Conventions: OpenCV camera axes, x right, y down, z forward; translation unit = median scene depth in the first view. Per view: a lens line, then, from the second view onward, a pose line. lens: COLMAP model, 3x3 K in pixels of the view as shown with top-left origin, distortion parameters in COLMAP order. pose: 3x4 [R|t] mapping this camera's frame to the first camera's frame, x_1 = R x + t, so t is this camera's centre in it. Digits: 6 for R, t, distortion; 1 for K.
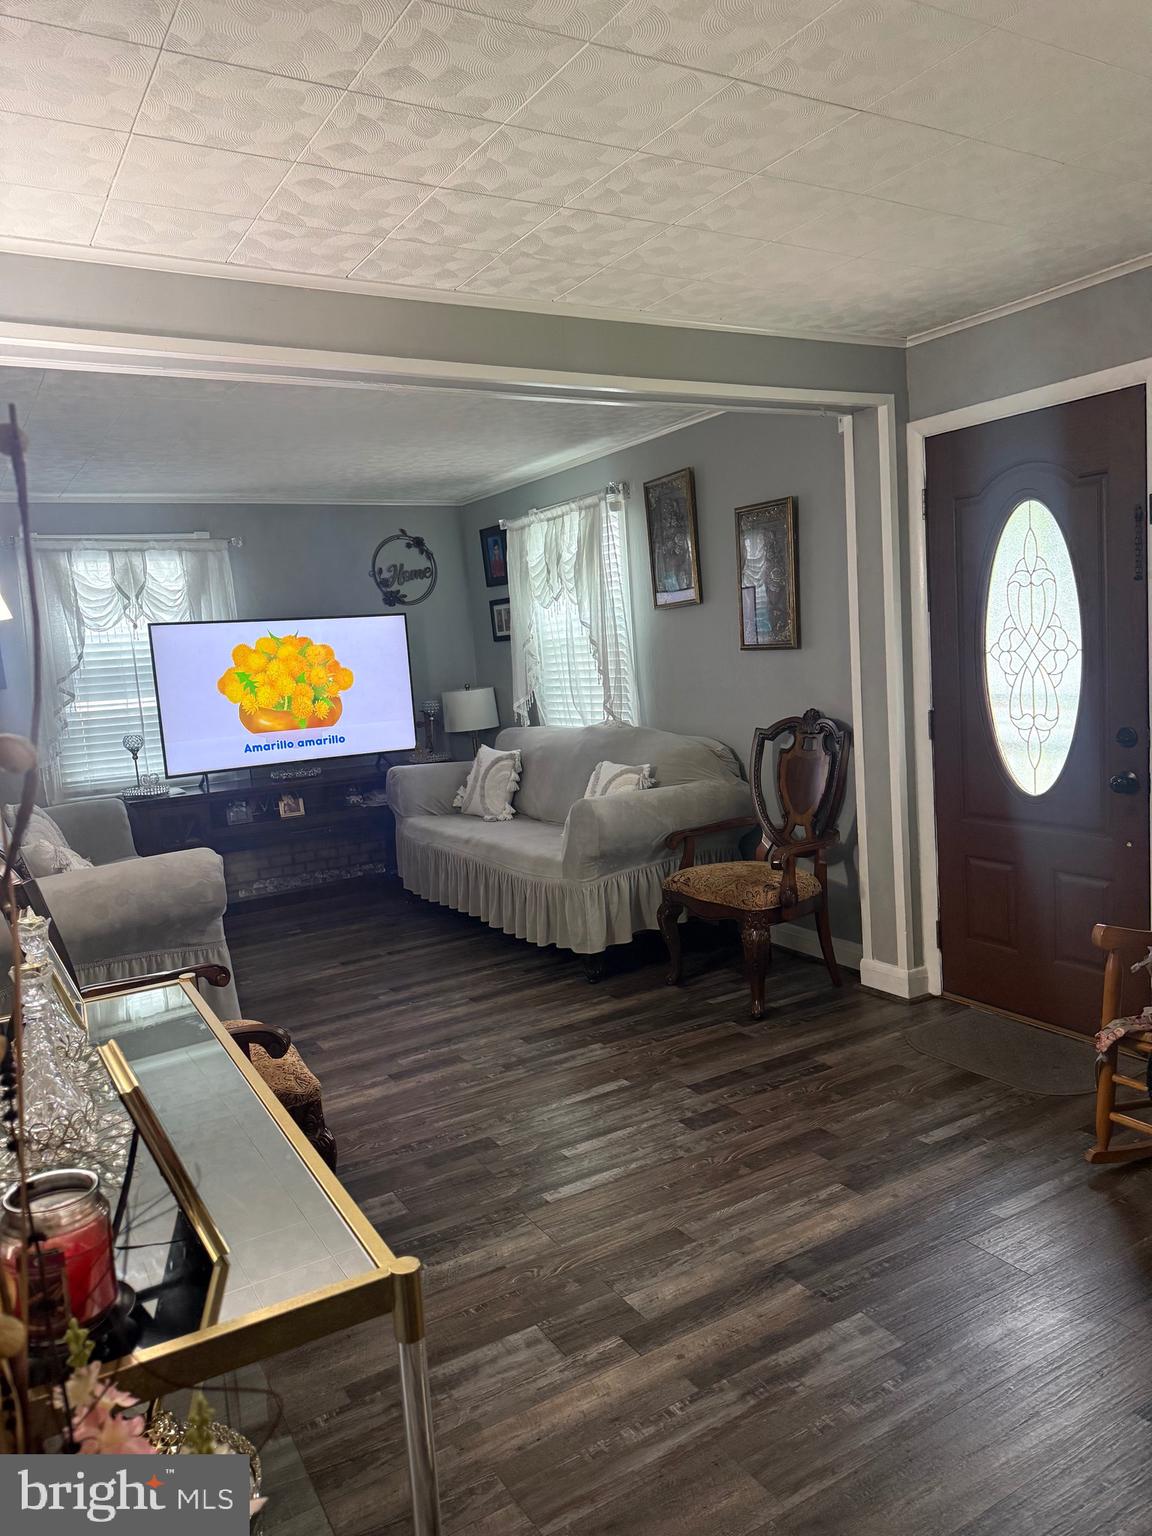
lens RADIAL K [[1054.7, 0, 581.3], [0, 1054.7, 779.2], [0, 0, 1]] dist [0.007313, -0.039043]
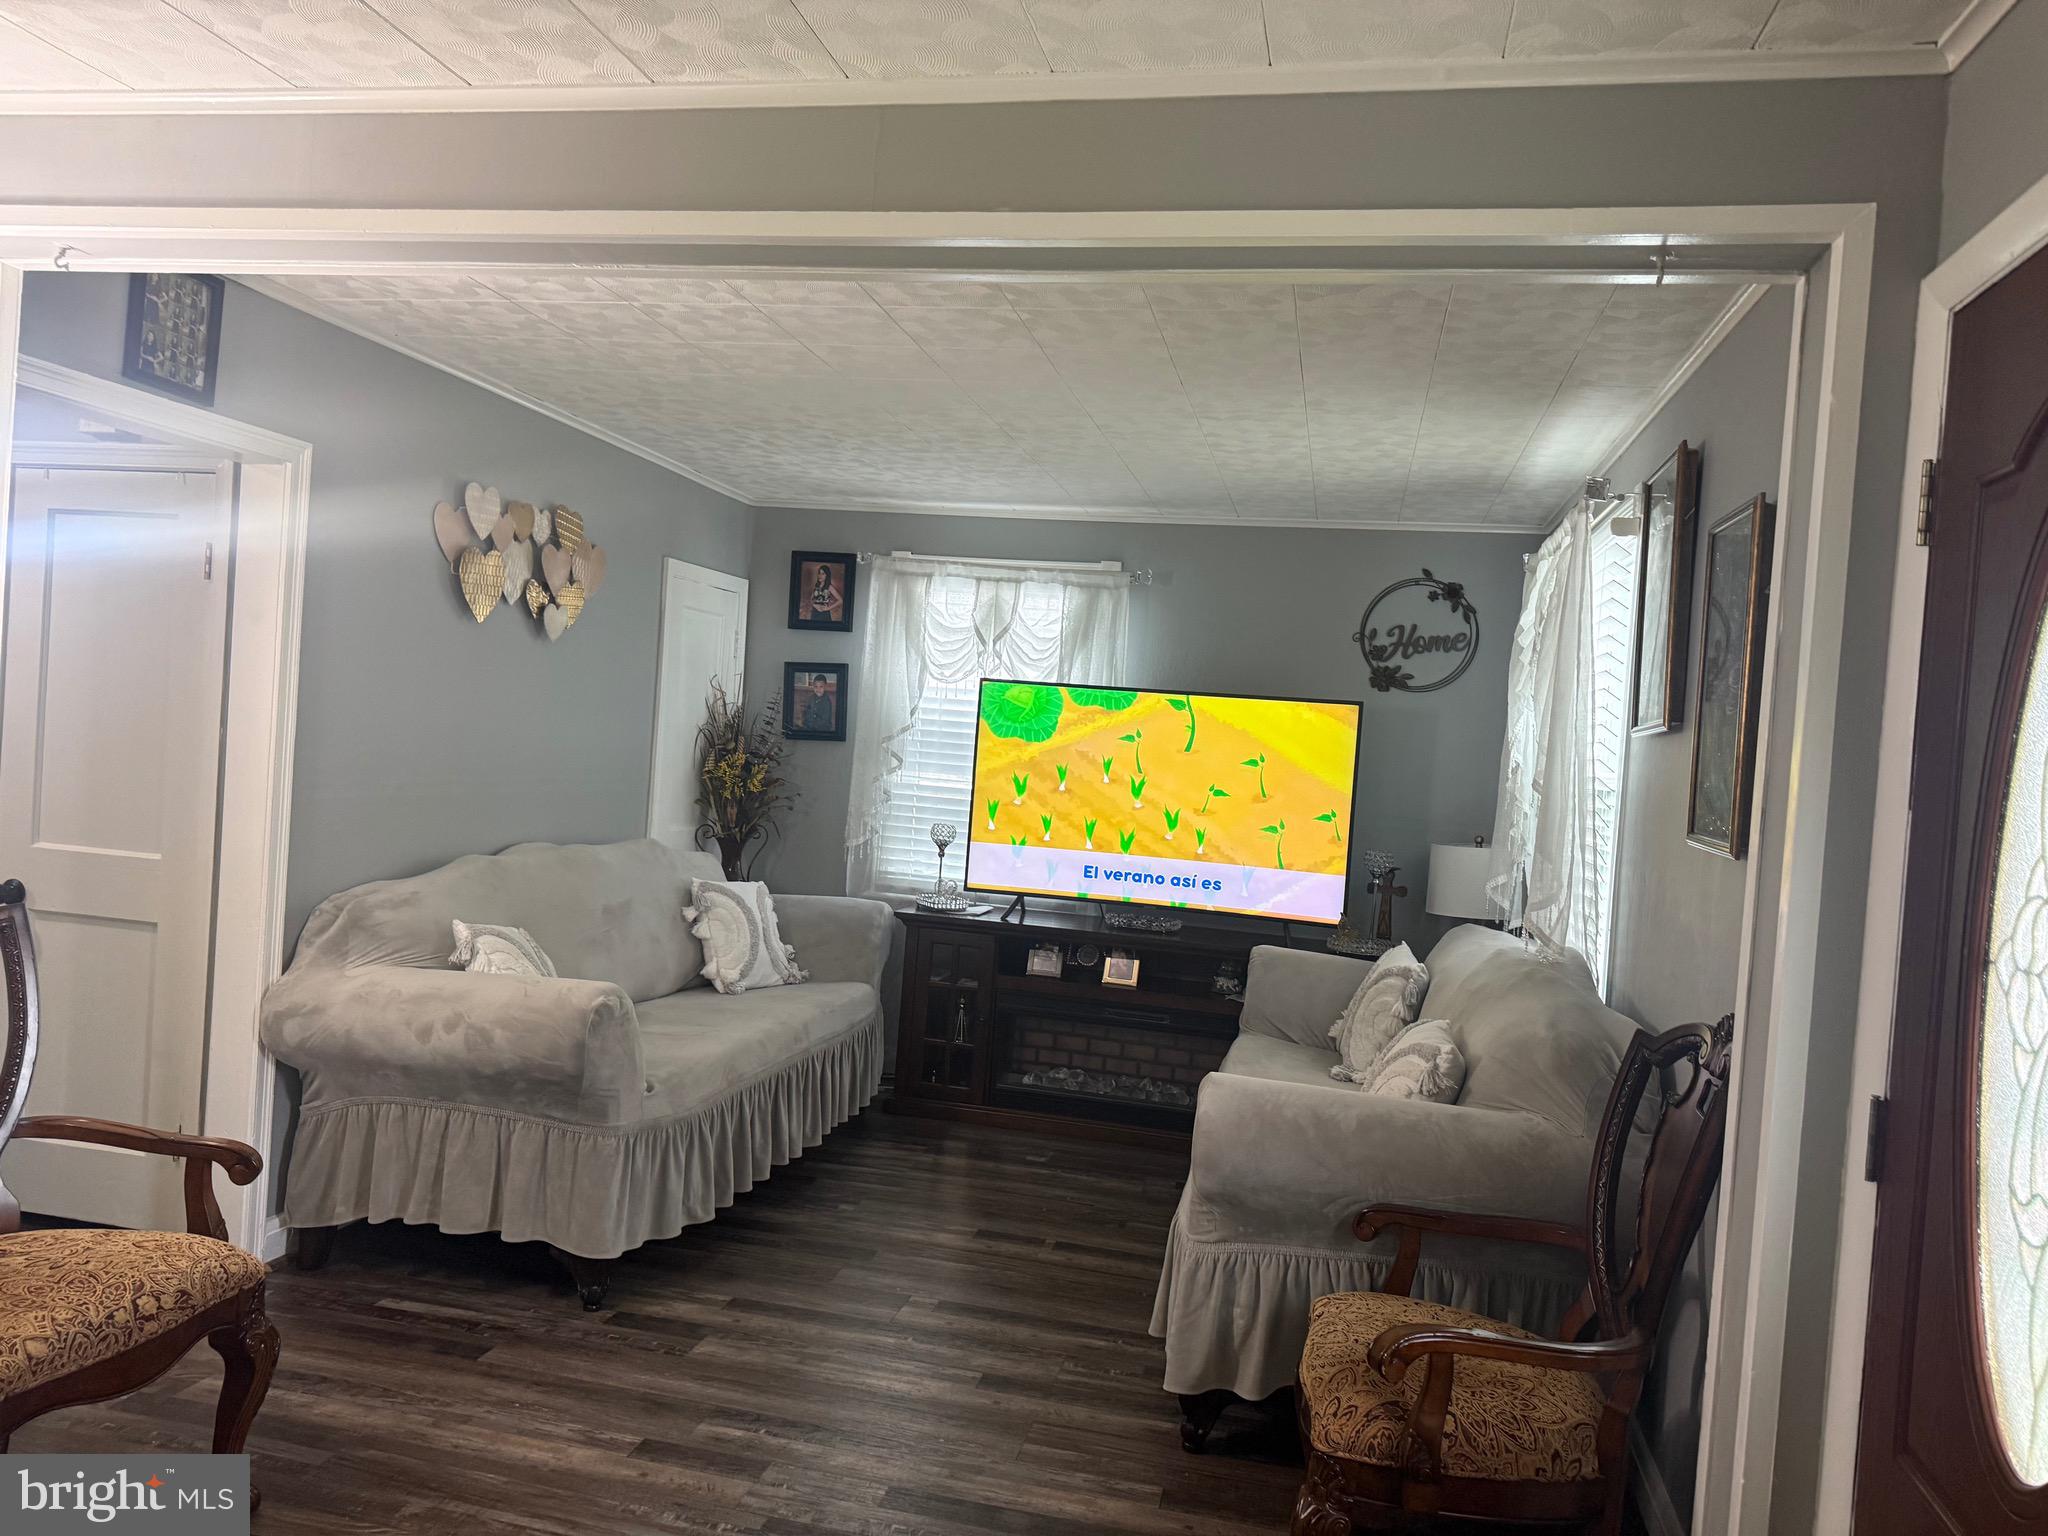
lens RADIAL K [[1406.3, 0, 1029.1], [0, 1406.3, 751.4], [0, 0, 1]] dist [0.007313, -0.039043]
pose [[0.707029, 0.123902, -0.696246, 0.285476], [-0.203280, 0.978588, -0.032281, -0.069645], [0.677338, 0.164357, 0.717077, 0.316892]]
